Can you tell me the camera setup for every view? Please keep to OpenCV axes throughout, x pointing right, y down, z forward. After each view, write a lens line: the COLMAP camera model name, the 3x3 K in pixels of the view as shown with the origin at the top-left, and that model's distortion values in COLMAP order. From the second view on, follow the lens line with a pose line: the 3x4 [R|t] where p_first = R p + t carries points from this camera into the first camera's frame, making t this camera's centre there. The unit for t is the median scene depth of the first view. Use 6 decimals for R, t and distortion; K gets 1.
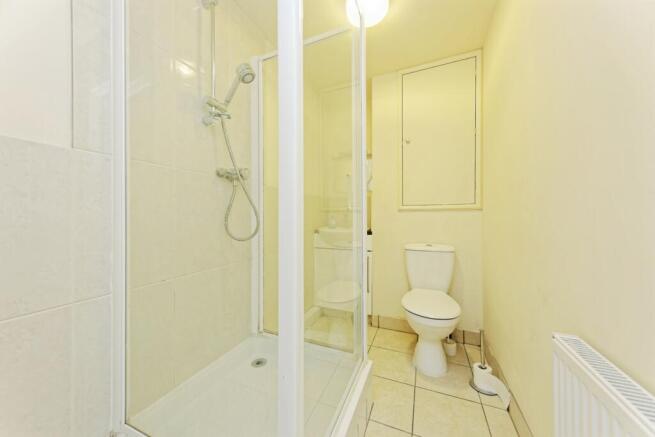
lens RADIAL K [[233.2, 0, 324.7], [0, 233.2, 217.3], [0, 0, 1]] dist [0.000478, 0.000054]
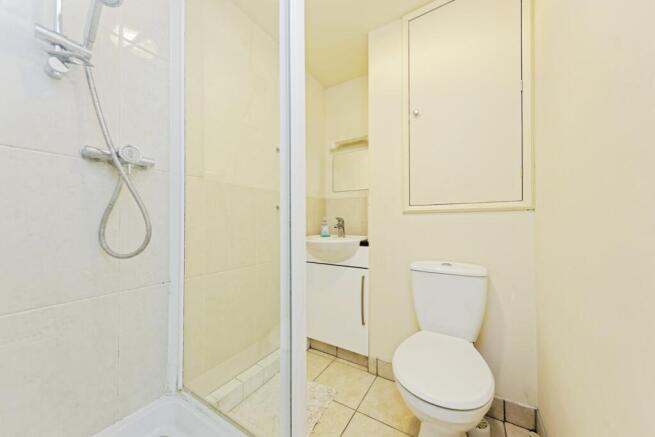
lens RADIAL K [[229.4, 0, 329.9], [0, 229.4, 221.7], [0, 0, 1]] dist [-0.001405, -0.000279]
pose [[0.991269, -0.003384, -0.131815, 0.207905], [0.002352, 0.999965, -0.007979, 0.002892], [0.131837, 0.007599, 0.991242, 0.314731]]
